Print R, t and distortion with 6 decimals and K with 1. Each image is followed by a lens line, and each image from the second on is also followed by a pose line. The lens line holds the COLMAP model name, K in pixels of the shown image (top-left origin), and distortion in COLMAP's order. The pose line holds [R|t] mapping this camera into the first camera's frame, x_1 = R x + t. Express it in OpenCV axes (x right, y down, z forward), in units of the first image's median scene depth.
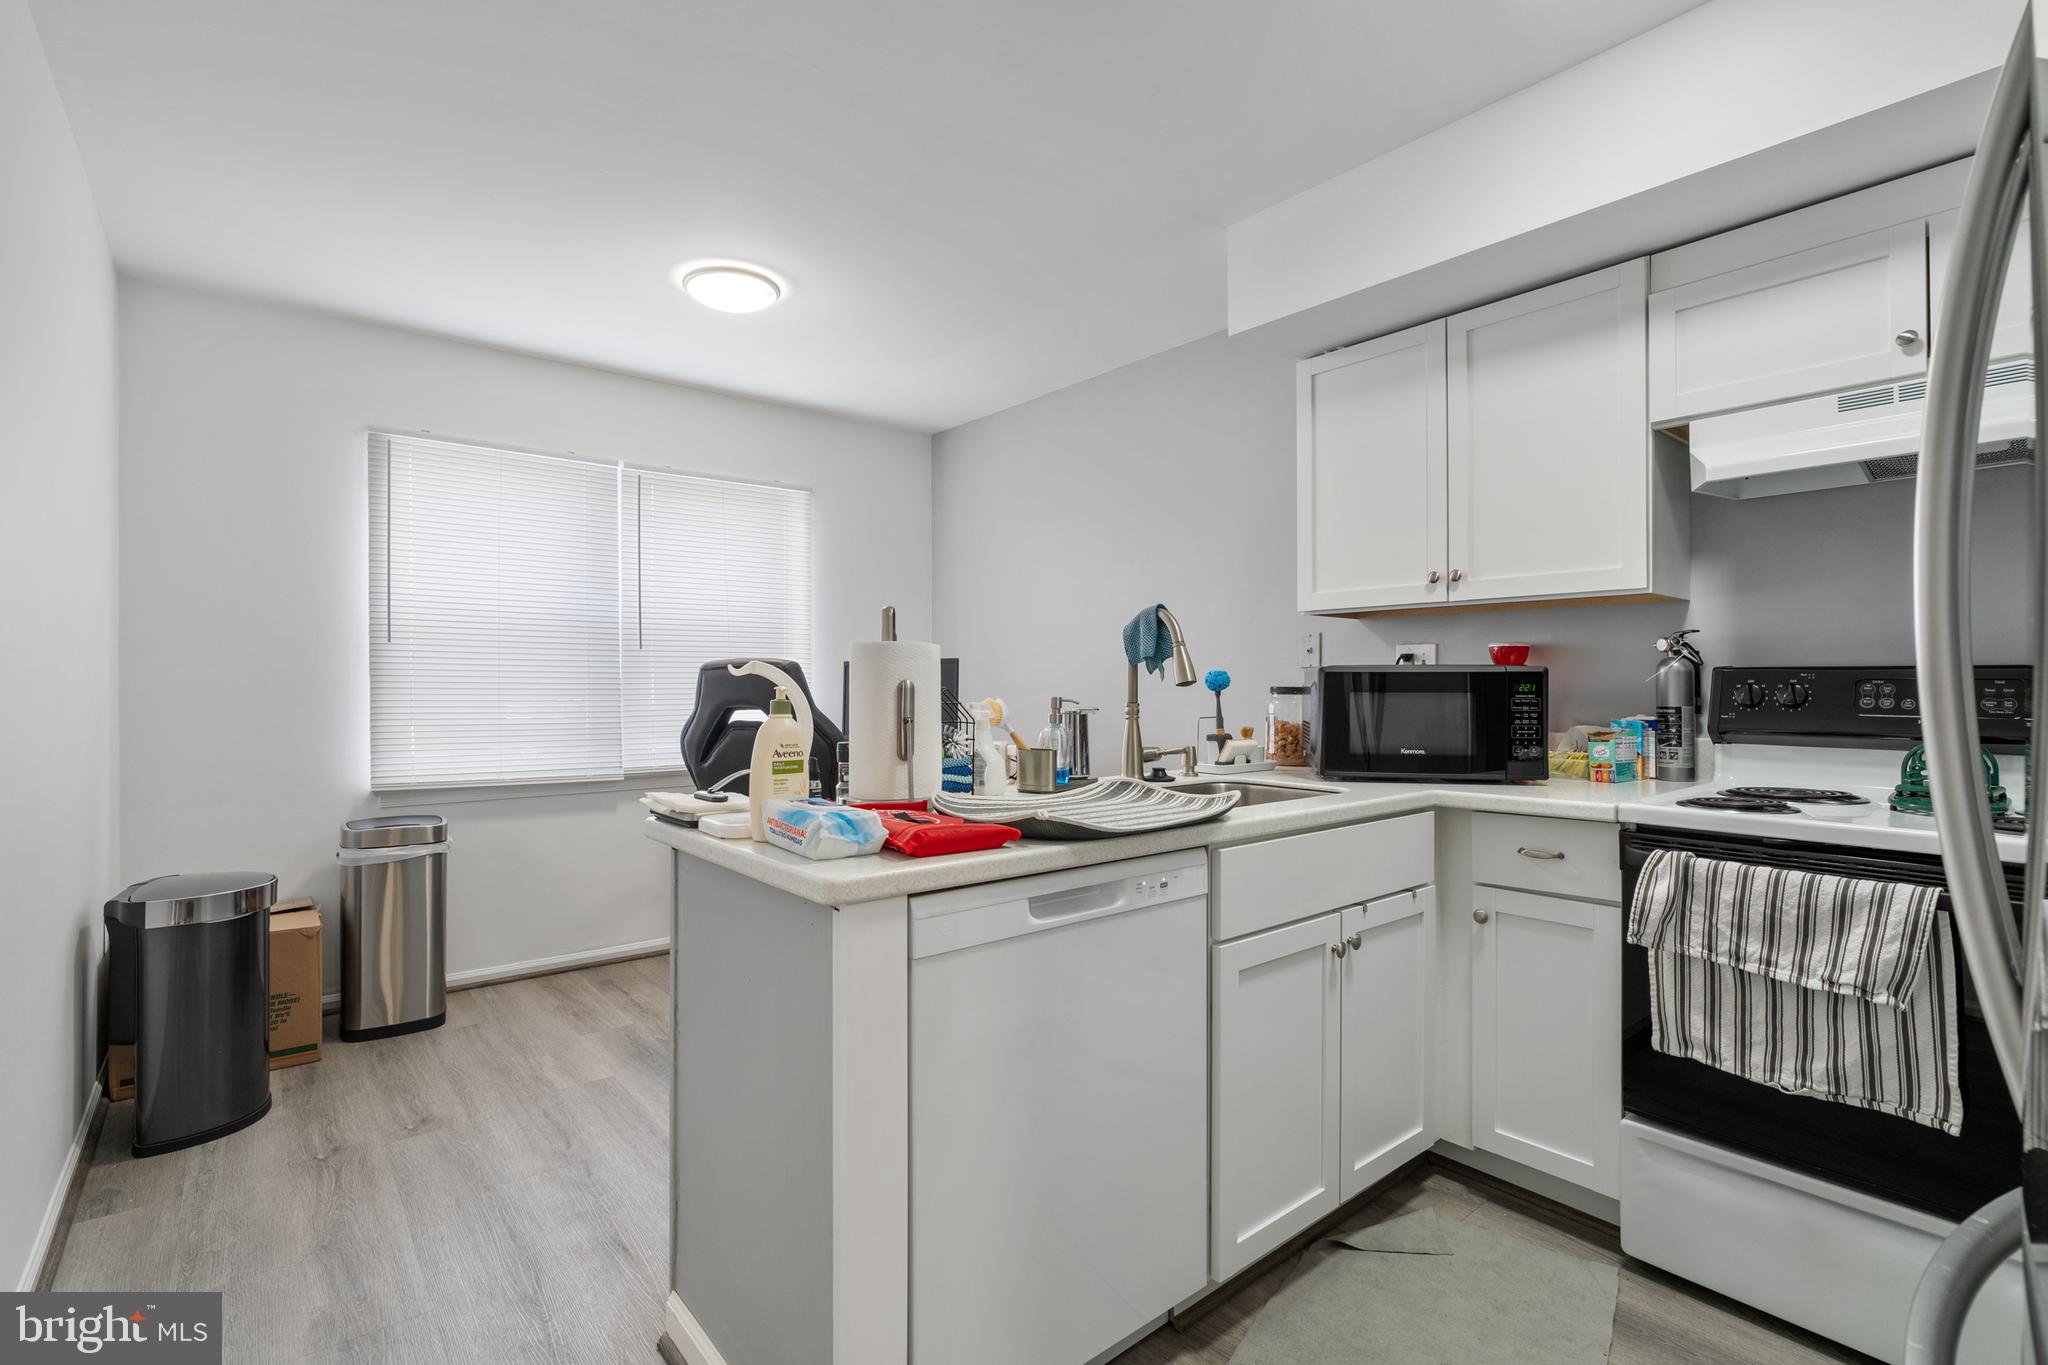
lens RADIAL K [[930.6, 0, 1024.0], [0, 930.6, 682.5], [0, 0, 1]] dist [0.010523, -0.000024]
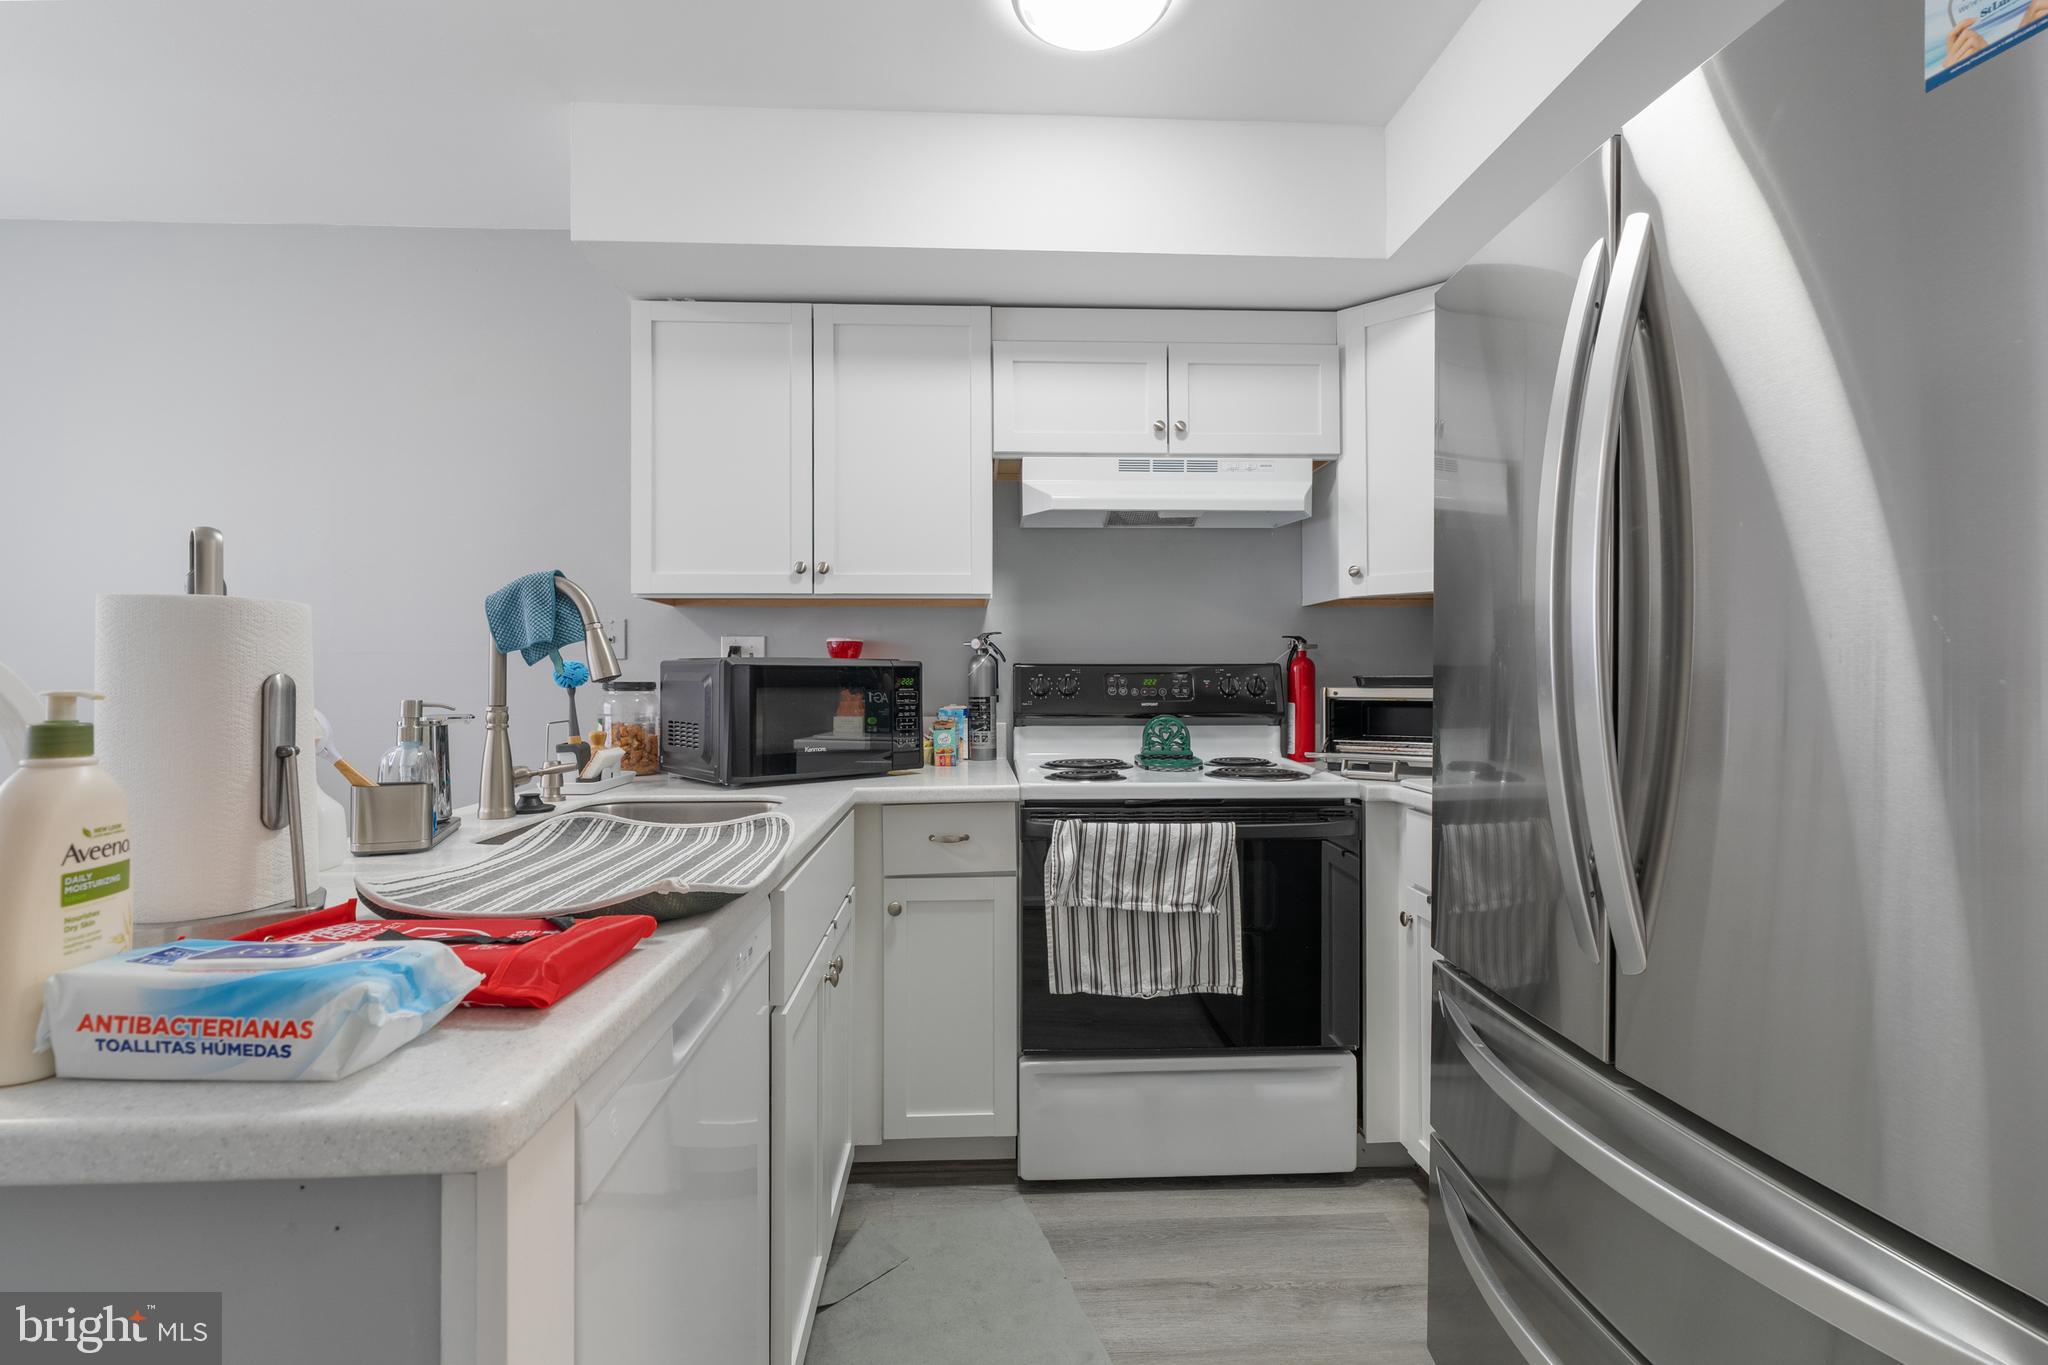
lens RADIAL K [[932.4, 0, 857.2], [0, 932.4, 671.9], [0, 0, 1]] dist [0.000040, 0.000193]
pose [[0.608578, 0.002231, 0.793491, -0.357129], [0.001223, 0.999992, -0.003749, -0.001311], [-0.793493, 0.003252, 0.608570, 0.448550]]
